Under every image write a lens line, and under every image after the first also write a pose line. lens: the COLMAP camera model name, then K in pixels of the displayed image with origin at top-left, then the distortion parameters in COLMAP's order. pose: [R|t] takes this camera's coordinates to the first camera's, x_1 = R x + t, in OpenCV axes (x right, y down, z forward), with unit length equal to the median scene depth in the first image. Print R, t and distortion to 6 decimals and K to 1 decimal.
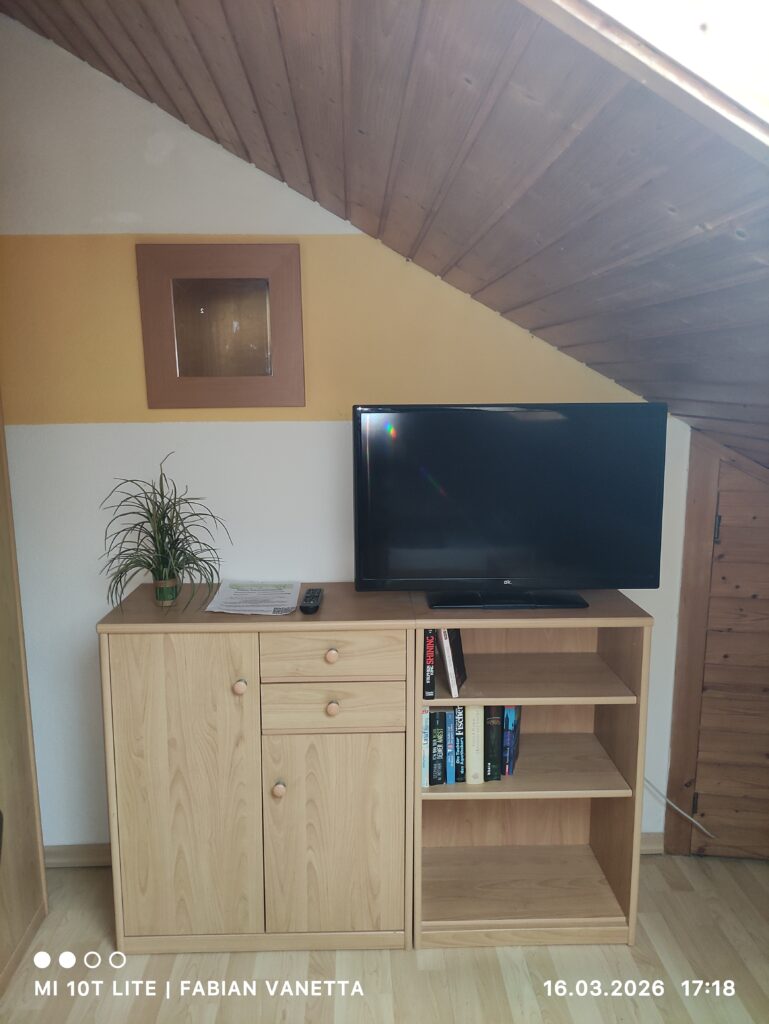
lens RADIAL K [[751.7, 0, 384.5], [0, 751.7, 512.0], [0, 0, 1]] dist [0.067414, -0.067582]
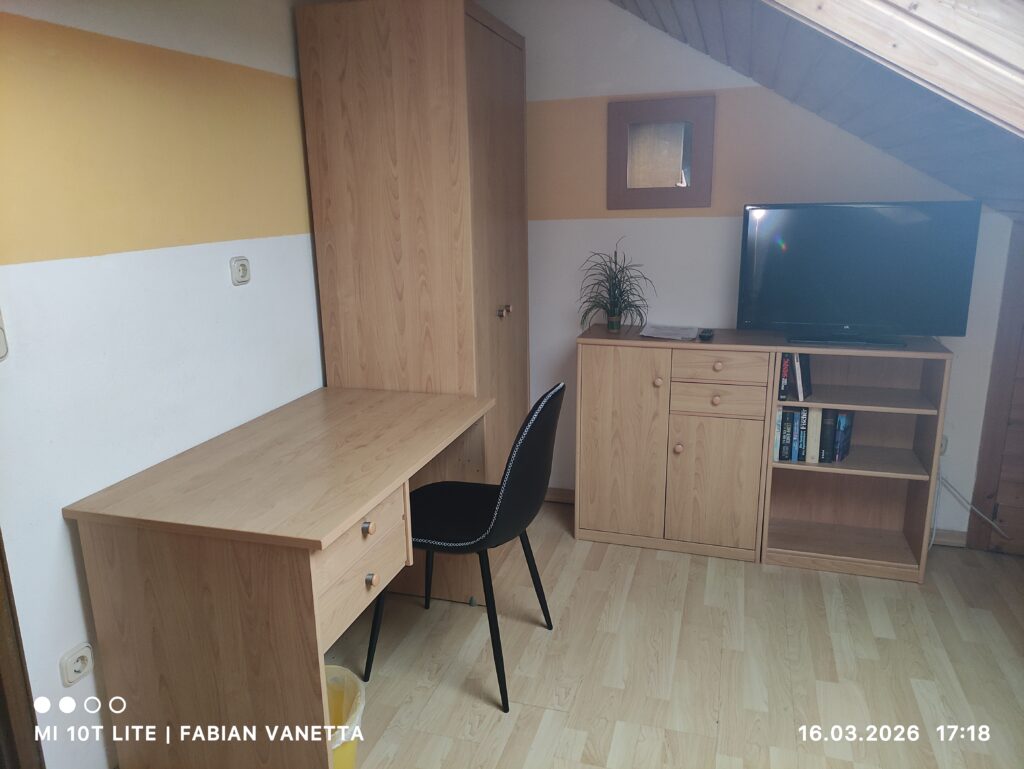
lens RADIAL K [[751.7, 0, 512.0], [0, 751.7, 384.5], [0, 0, 1]] dist [0.067414, -0.067582]
pose [[0.945547, 0.070127, -0.317840, 0.025535], [-0.047334, 0.995759, 0.078885, 0.116967], [0.322024, -0.059545, 0.944857, -0.599274]]
